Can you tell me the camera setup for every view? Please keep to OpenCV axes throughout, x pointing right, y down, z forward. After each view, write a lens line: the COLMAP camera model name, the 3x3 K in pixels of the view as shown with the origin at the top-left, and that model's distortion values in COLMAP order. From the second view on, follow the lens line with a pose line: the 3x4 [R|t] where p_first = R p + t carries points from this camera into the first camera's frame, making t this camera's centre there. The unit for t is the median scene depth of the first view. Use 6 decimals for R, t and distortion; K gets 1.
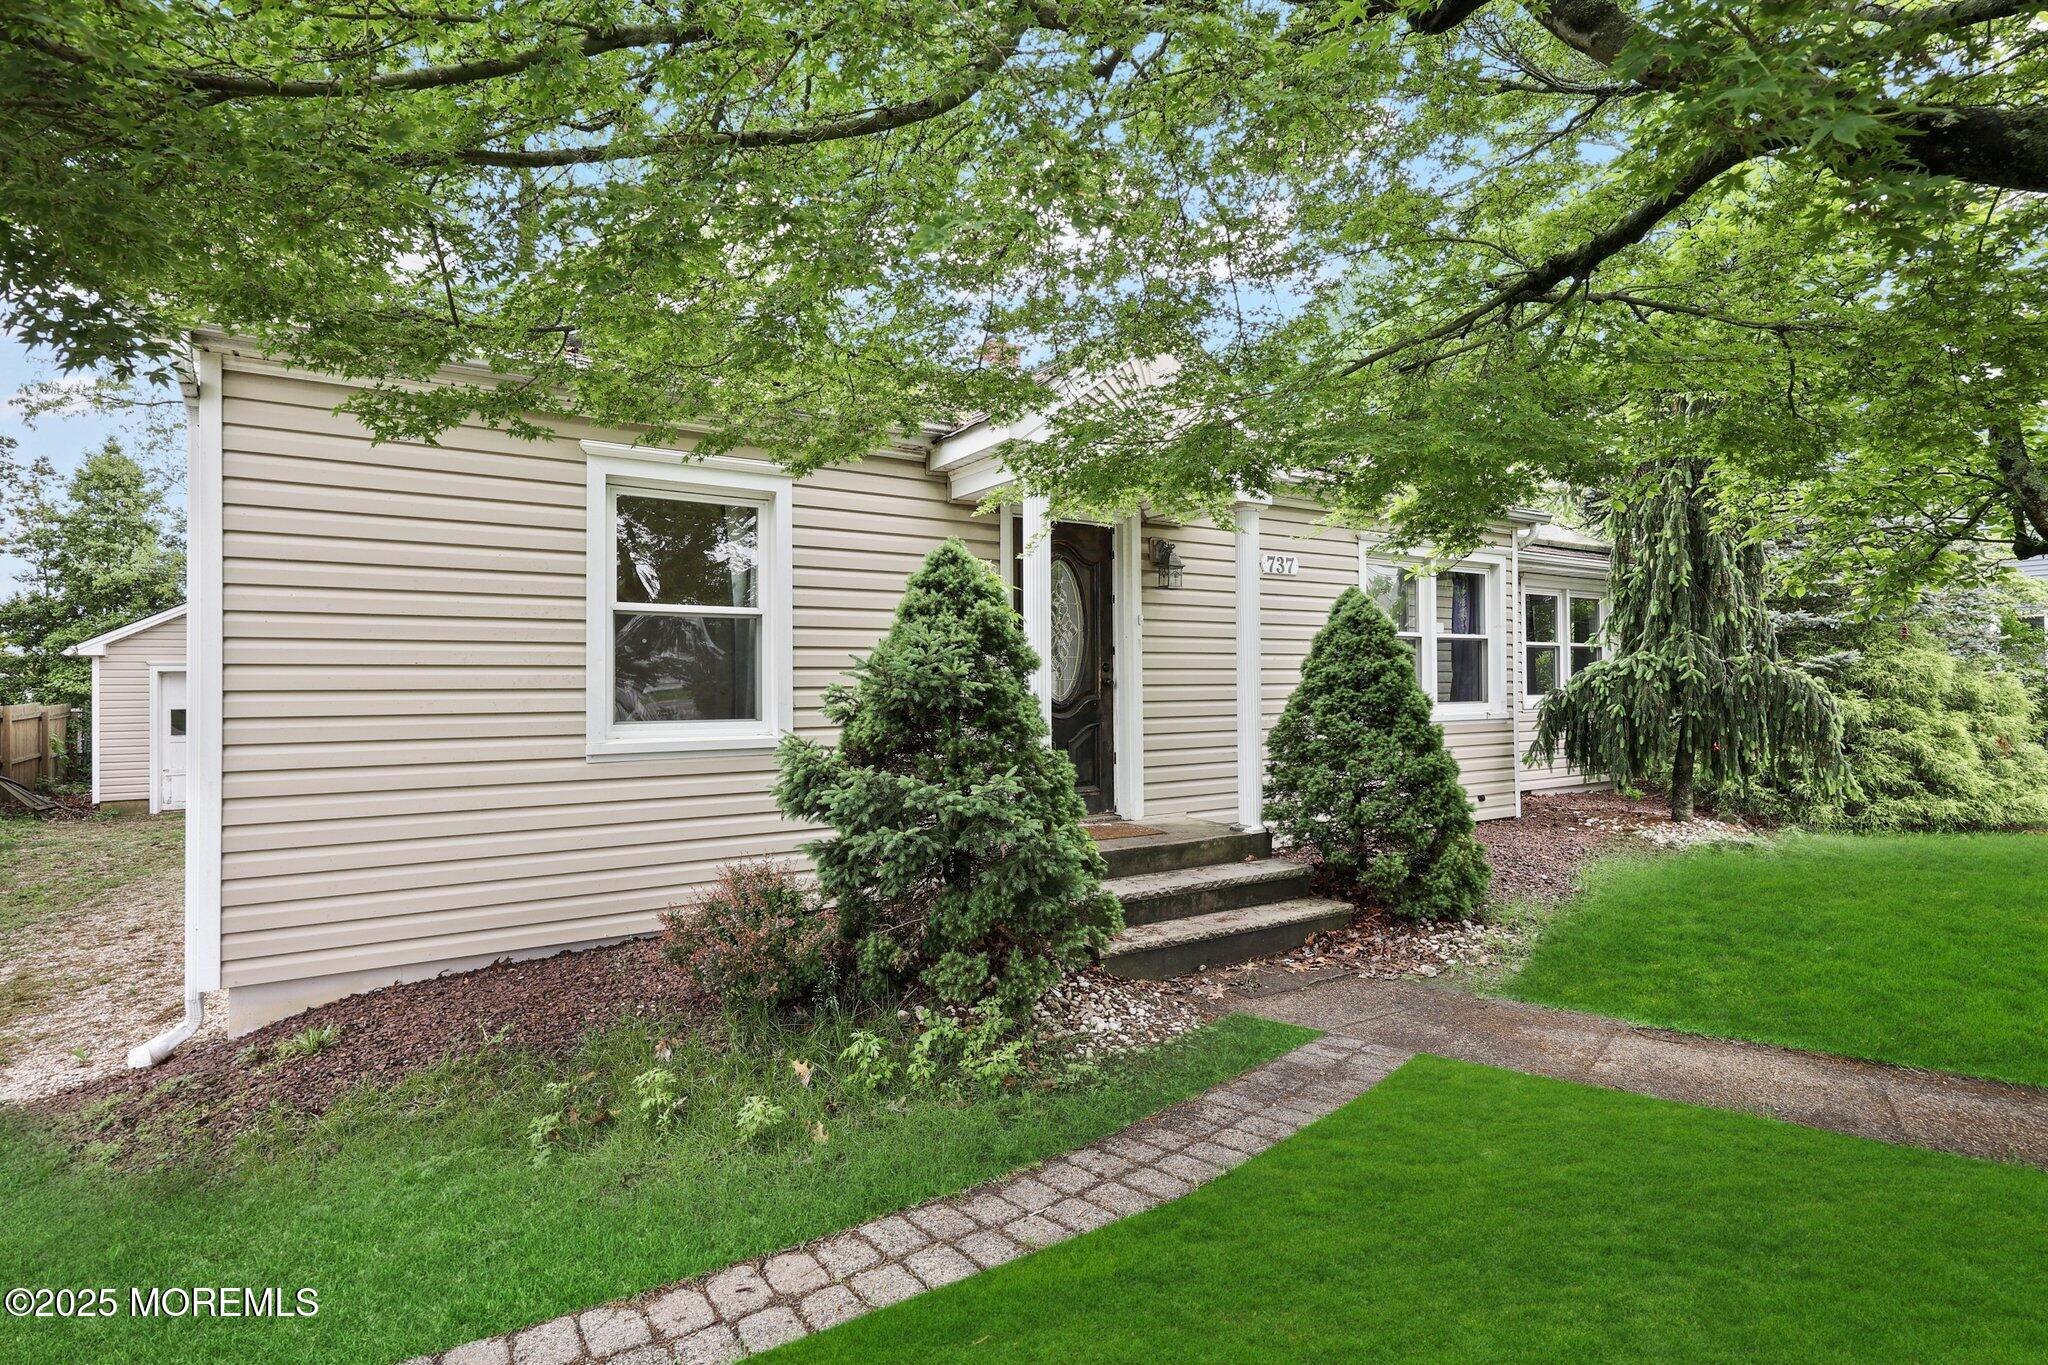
lens RADIAL K [[1018.5, 0, 1021.9], [0, 1018.5, 684.7], [0, 0, 1]] dist [-0.022227, -0.000143]
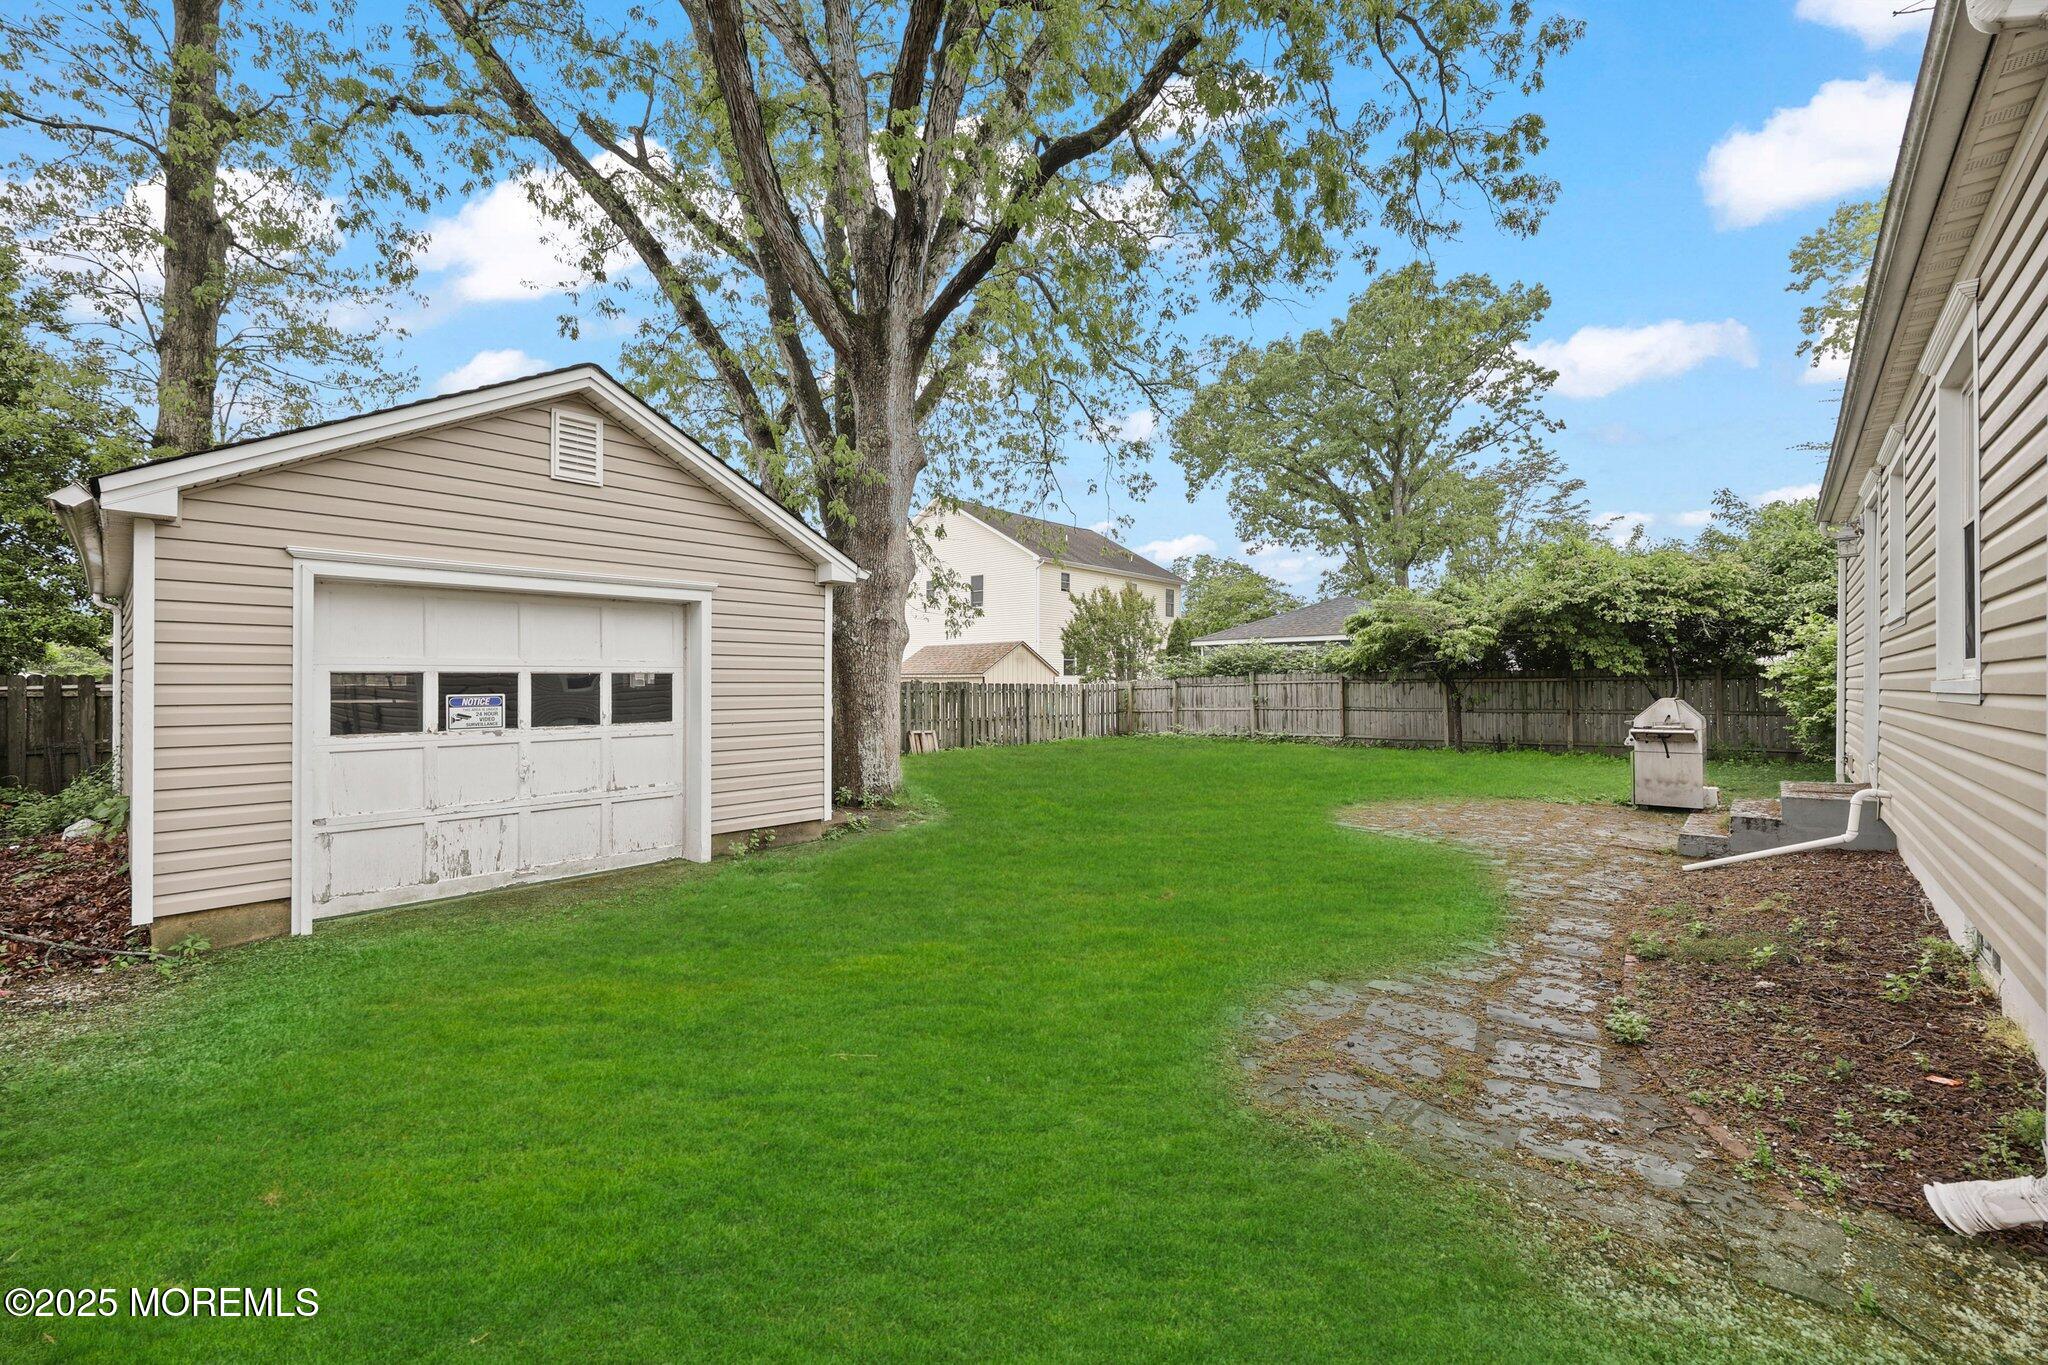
lens RADIAL K [[837.7, 0, 1028.1], [0, 837.7, 681.9], [0, 0, 1]] dist [-0.015699, 0.000958]
pose [[0.961678, 0.012637, 0.273889, -1.858858], [-0.012385, 0.999920, -0.002649, 0.073955], [-0.273901, -0.000845, 0.961758, 1.657613]]
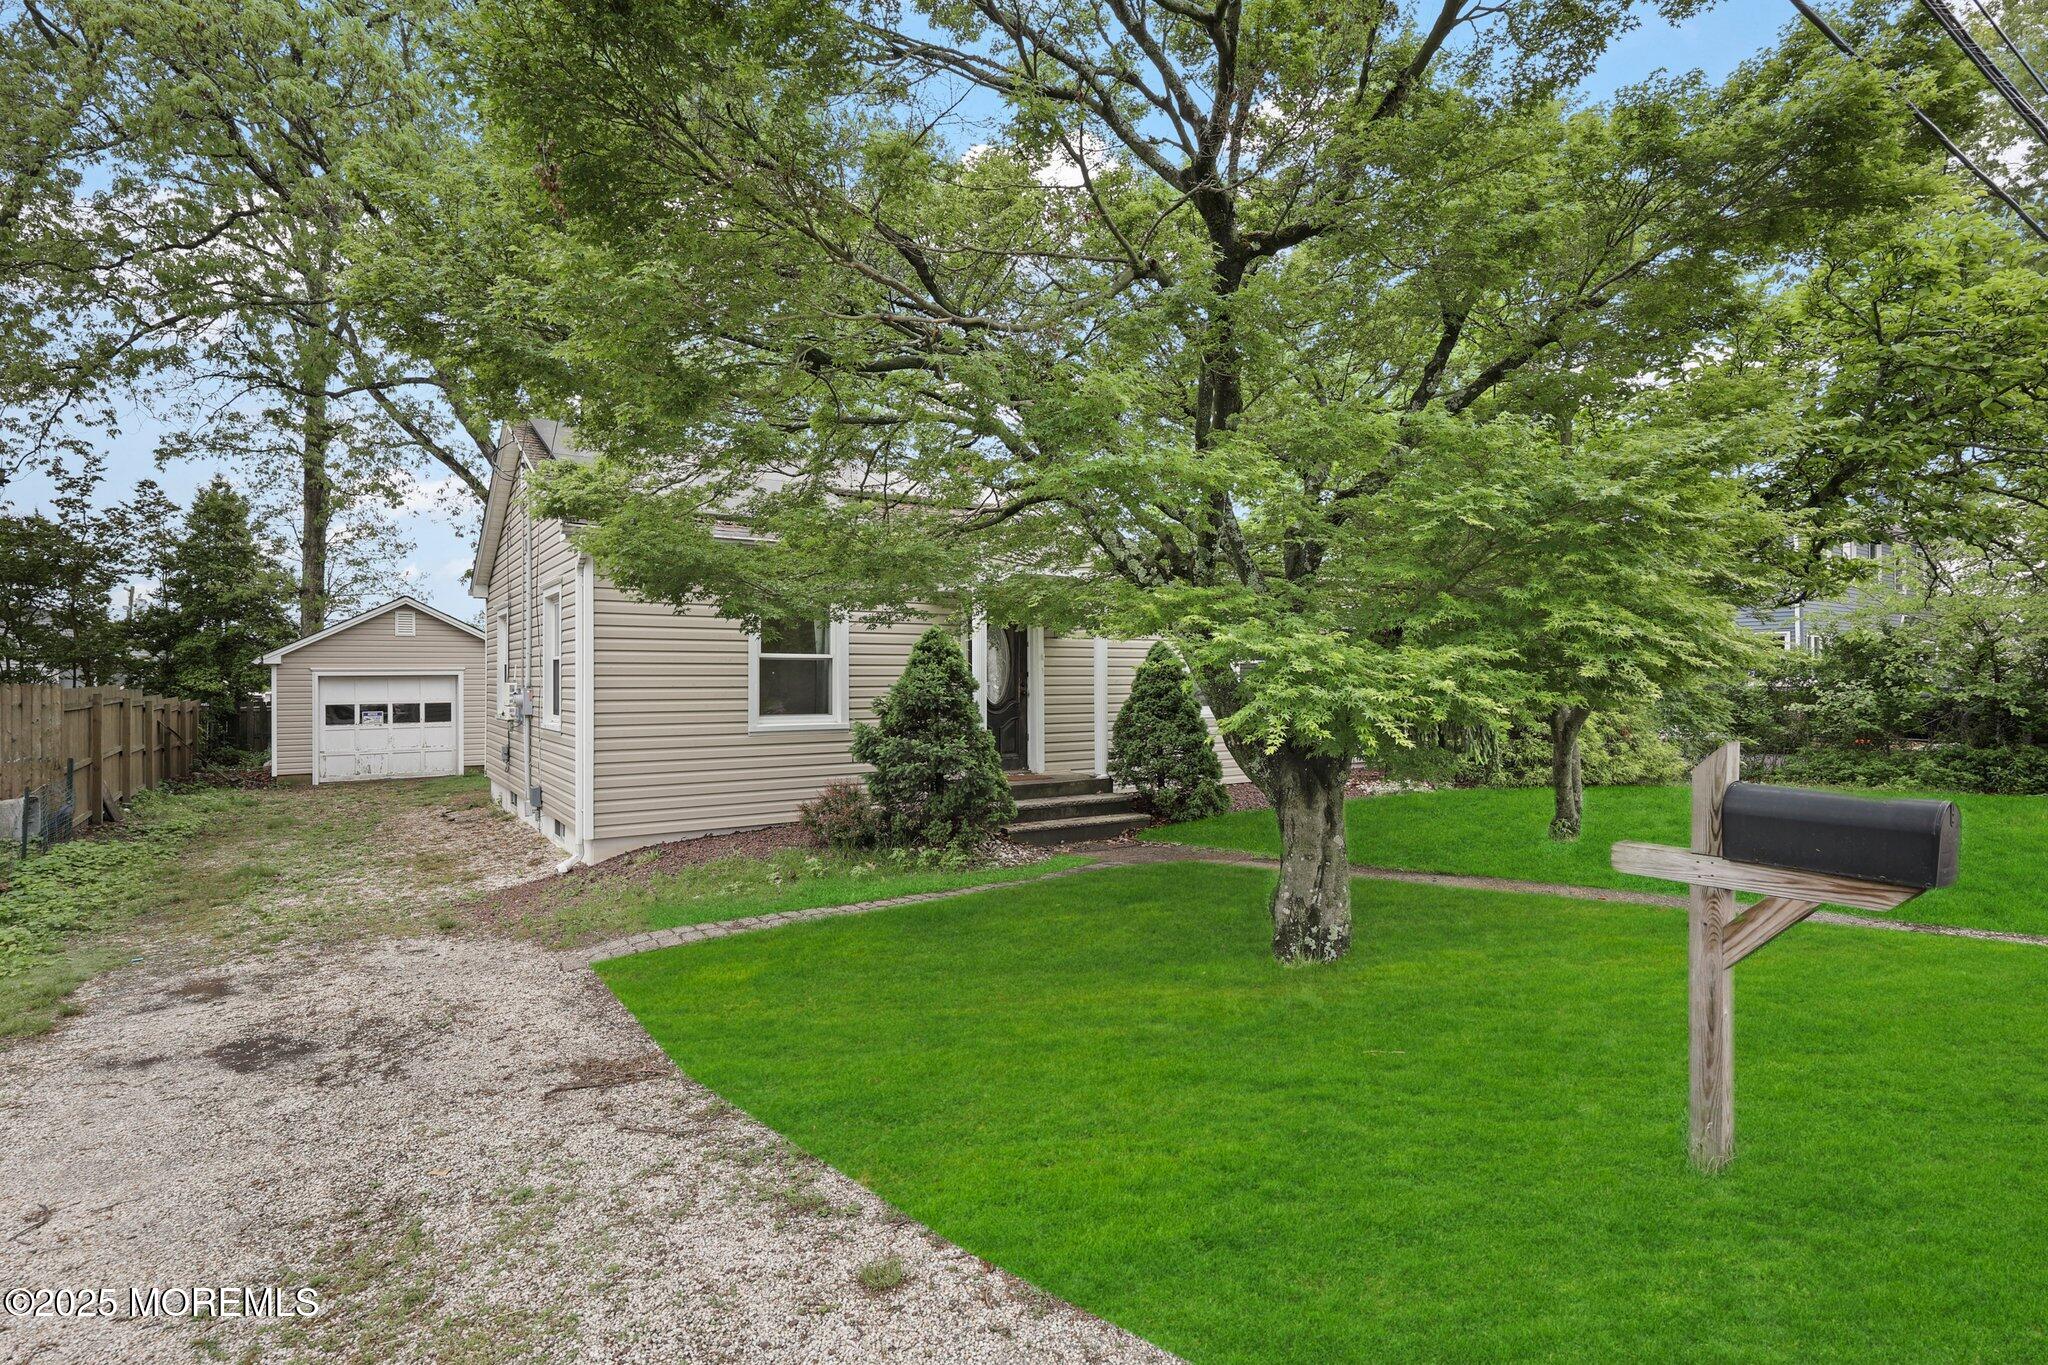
lens RADIAL K [[1018.5, 0, 1028.1], [0, 1018.5, 681.2], [0, 0, 1]] dist [-0.022227, -0.000143]
pose [[0.999328, 0.004352, 0.036394, 0.039290], [-0.004398, 0.999990, 0.001181, -0.032293], [-0.036389, -0.001340, 0.999337, -0.947661]]
